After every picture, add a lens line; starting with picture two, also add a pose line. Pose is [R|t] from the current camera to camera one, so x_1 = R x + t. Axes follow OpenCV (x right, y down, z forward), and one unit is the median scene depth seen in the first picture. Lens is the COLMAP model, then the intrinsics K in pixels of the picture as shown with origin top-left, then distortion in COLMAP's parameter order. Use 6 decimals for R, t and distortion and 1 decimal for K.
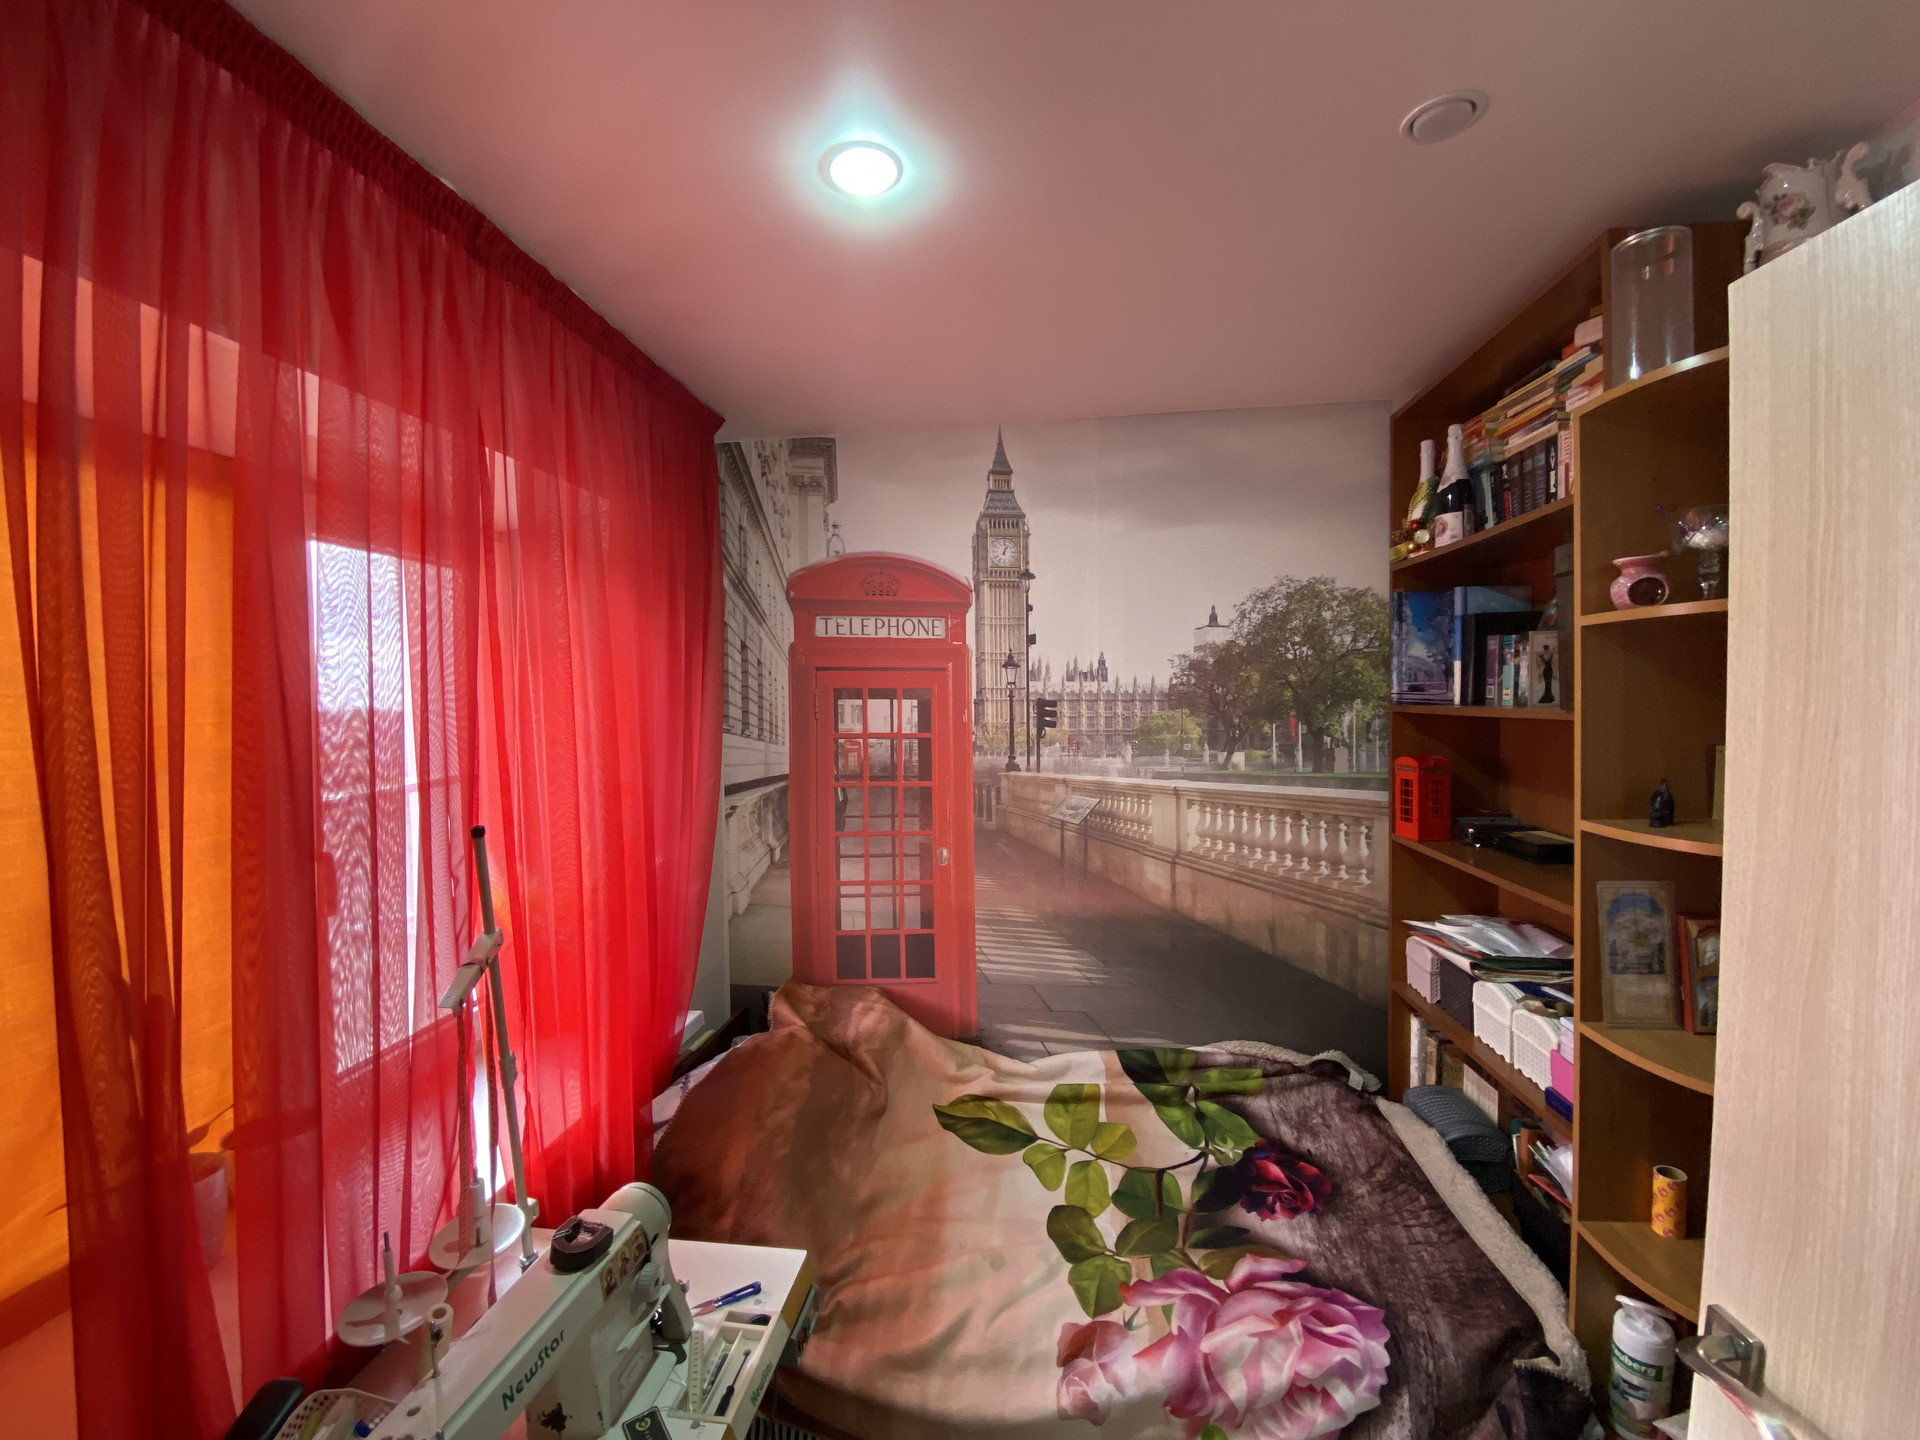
lens RADIAL K [[776.9, 0, 961.9], [0, 776.9, 719.0], [0, 0, 1]] dist [0.011237, -0.017093]
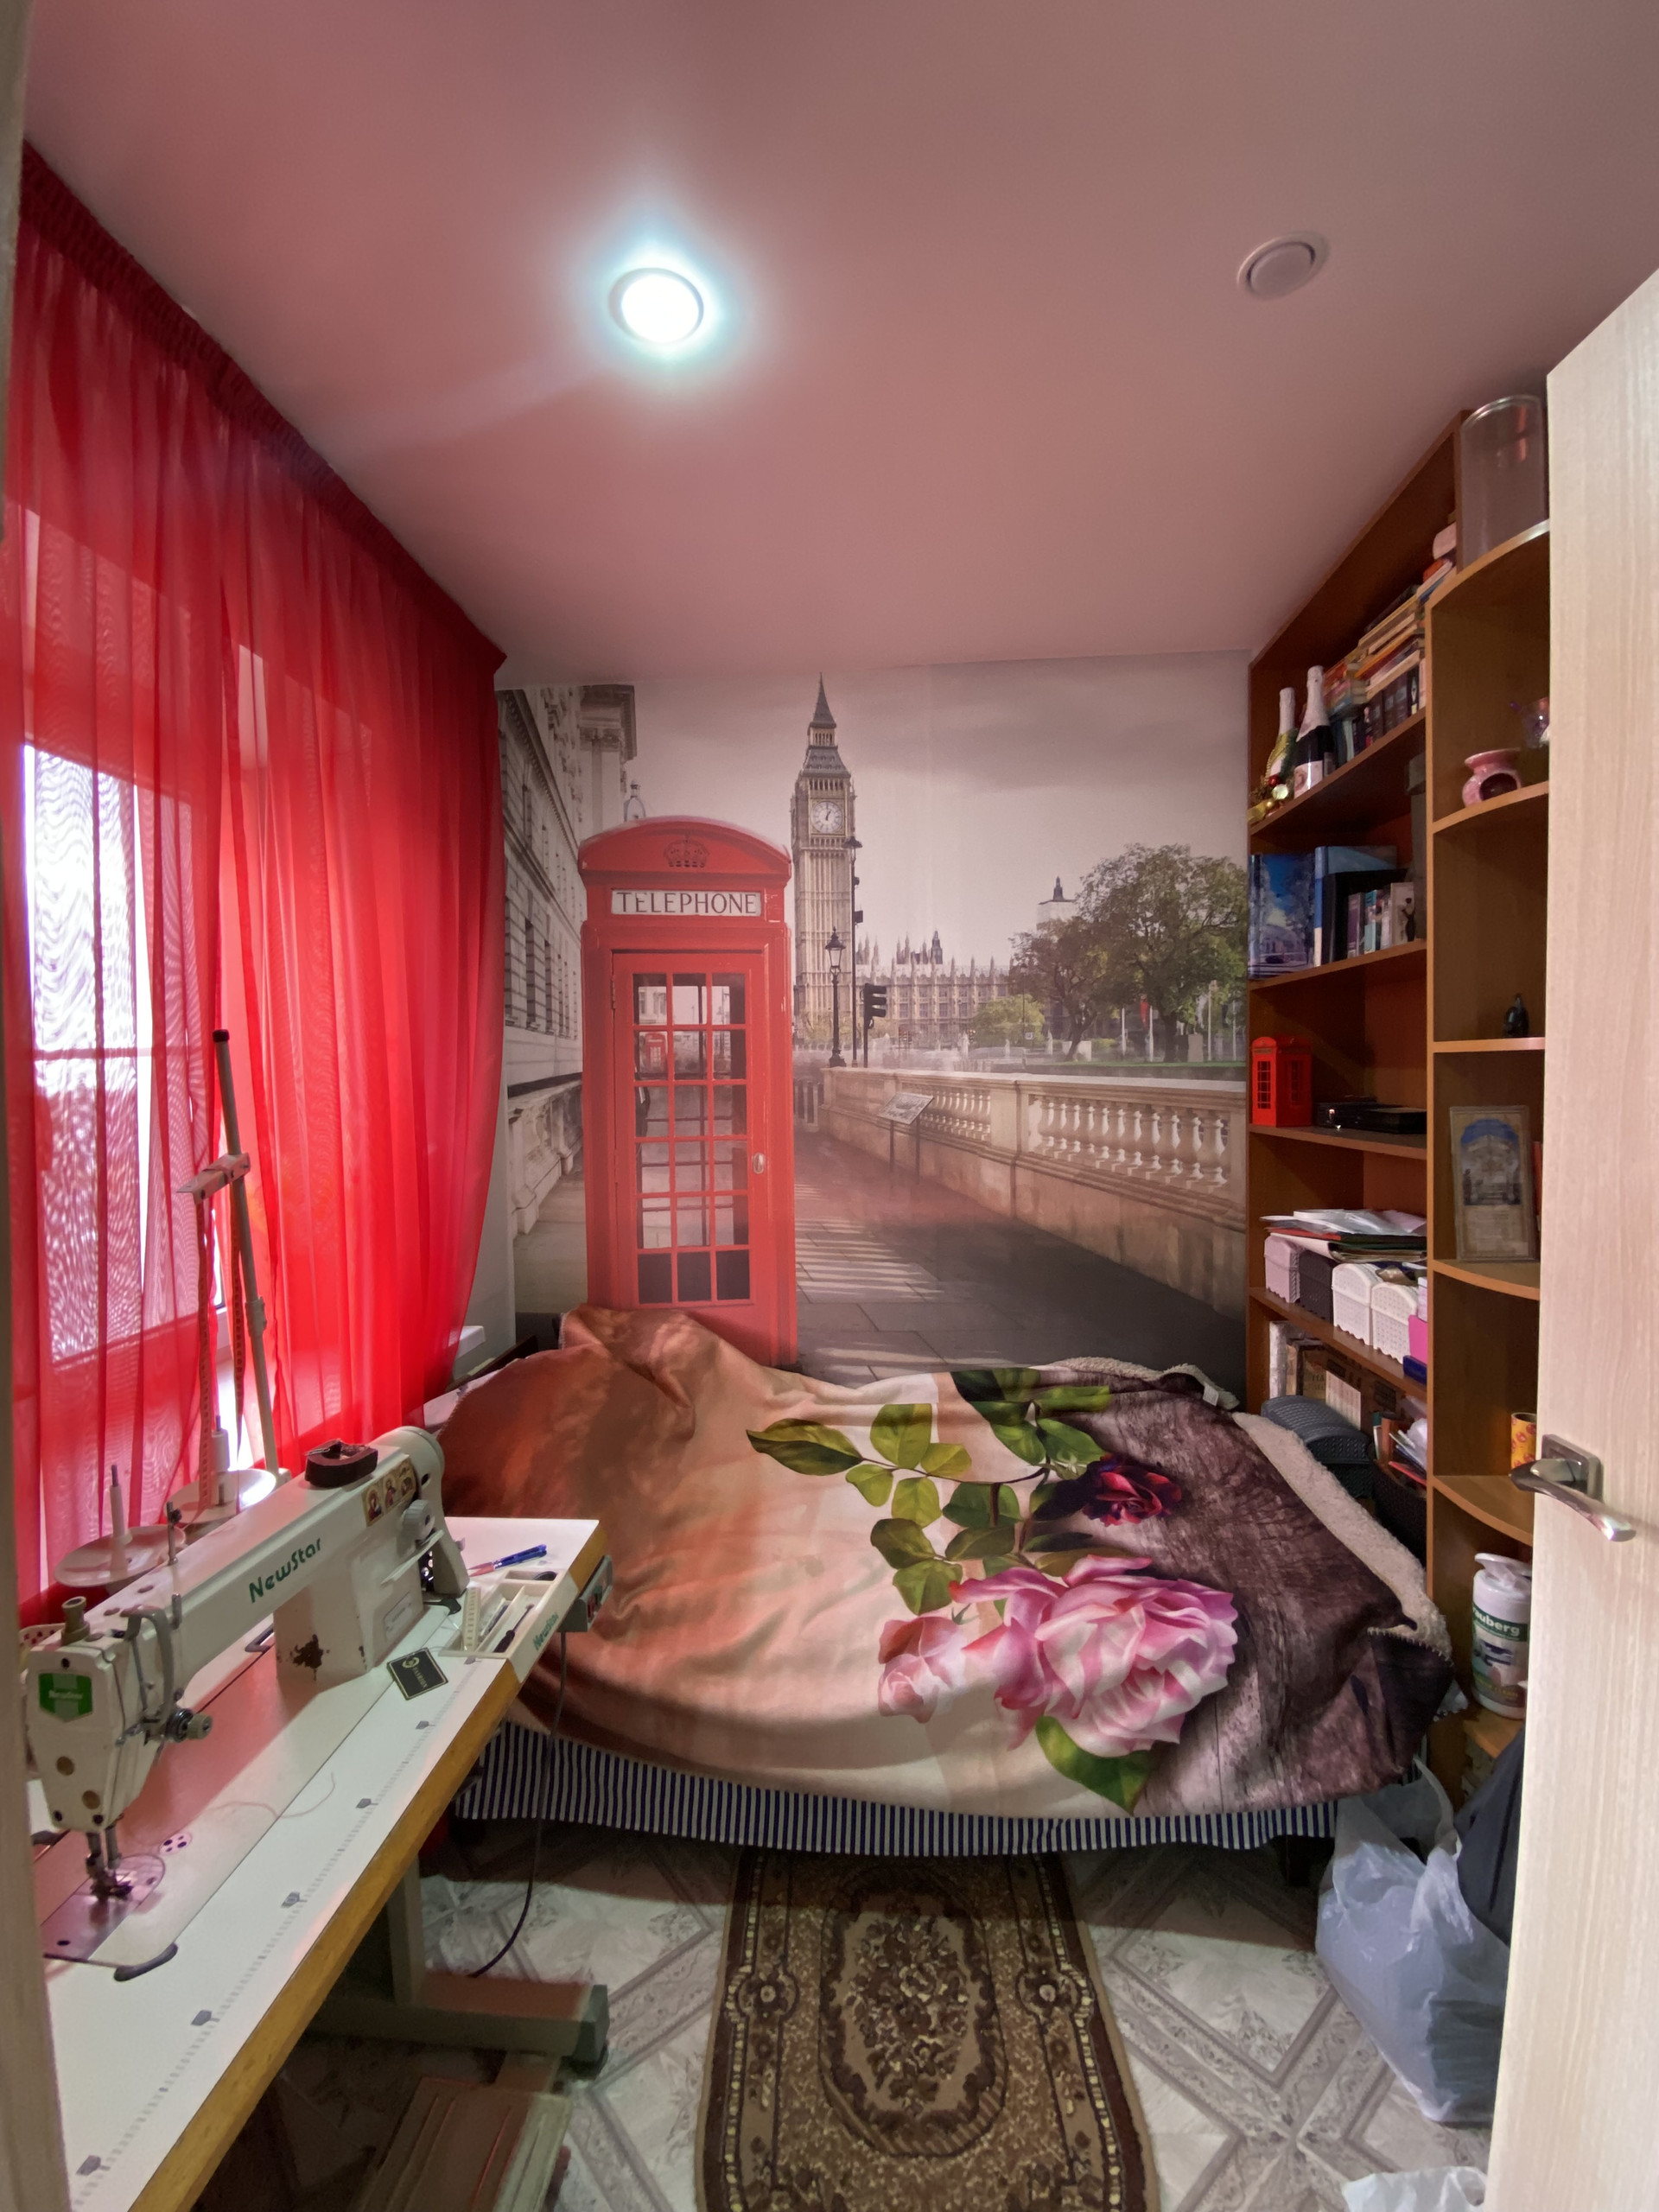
lens RADIAL K [[895.0, 0, 832.0], [0, 895.0, 1110.4], [0, 0, 1]] dist [0.011237, -0.017093]
pose [[0.998900, -0.001368, 0.046874, 0.015441], [0.001139, 0.999987, 0.004912, 0.143540], [-0.046880, -0.004853, 0.998889, -0.032357]]
